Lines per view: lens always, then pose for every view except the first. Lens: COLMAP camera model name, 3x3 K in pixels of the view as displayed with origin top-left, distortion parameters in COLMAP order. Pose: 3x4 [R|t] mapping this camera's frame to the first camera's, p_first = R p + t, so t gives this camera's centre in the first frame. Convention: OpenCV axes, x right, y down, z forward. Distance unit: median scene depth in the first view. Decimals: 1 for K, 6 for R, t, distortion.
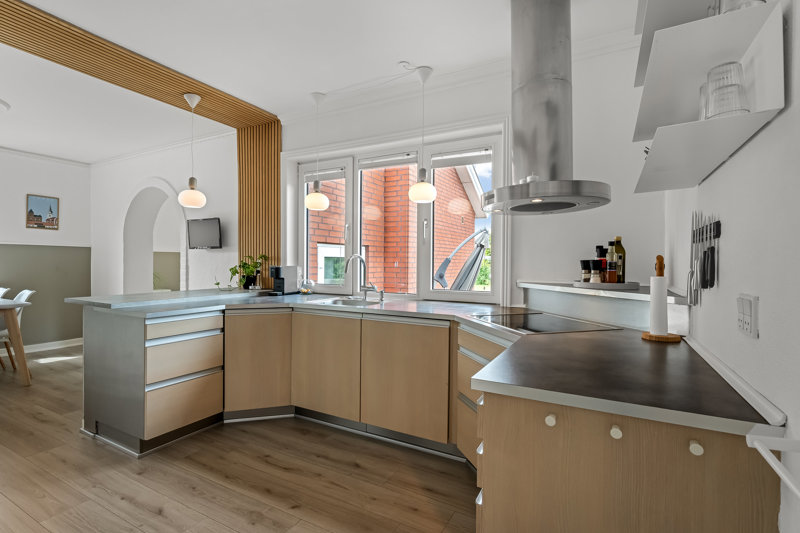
lens RADIAL K [[381.6, 0, 398.0], [0, 381.6, 266.8], [0, 0, 1]] dist [-0.003619, -0.000041]
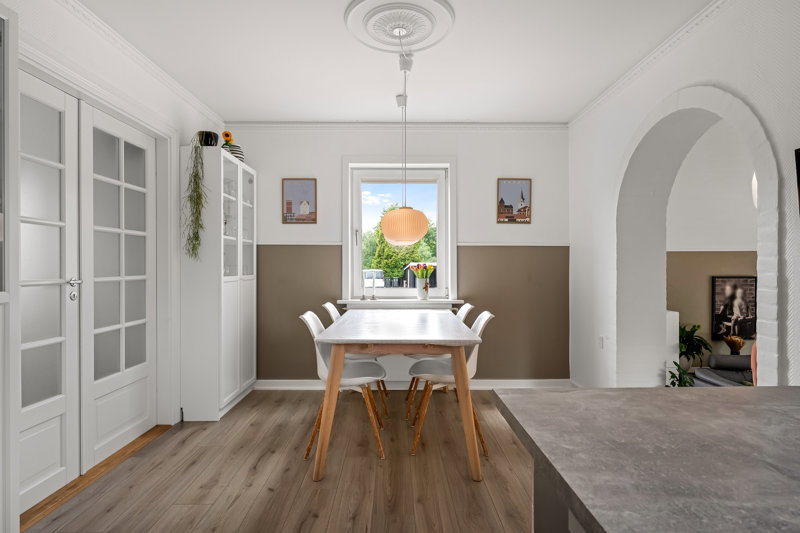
lens RADIAL K [[432.6, 0, 394.7], [0, 432.6, 265.0], [0, 0, 1]] dist [-0.012238, -0.000958]
pose [[0.485071, -0.007836, -0.874440, -0.316045], [-0.006727, 0.999897, -0.012692, -0.007089], [0.874449, 0.012039, 0.484968, 0.393968]]
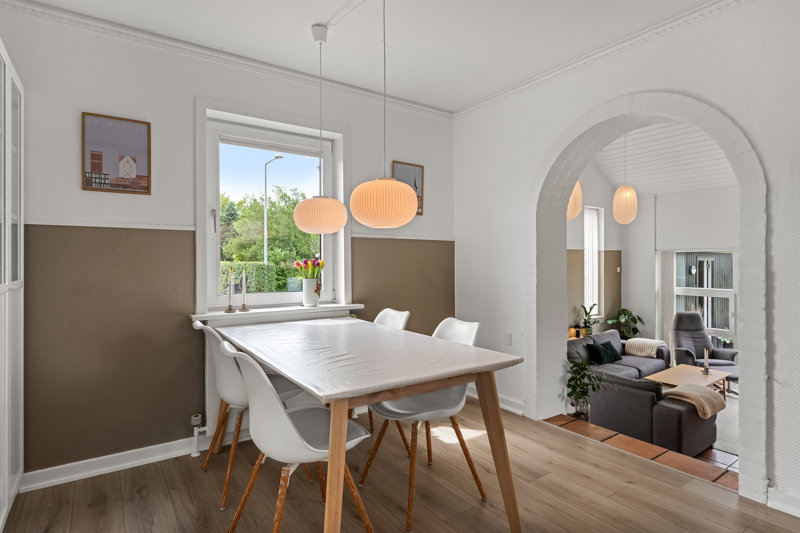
lens RADIAL K [[432.6, 0, 406.3], [0, 432.6, 256.8], [0, 0, 1]] dist [-0.012238, -0.000958]
pose [[0.899471, -0.011973, -0.436816, -0.607200], [0.001885, 0.999722, -0.023519, -0.008903], [0.436976, 0.020331, 0.899243, 0.337038]]
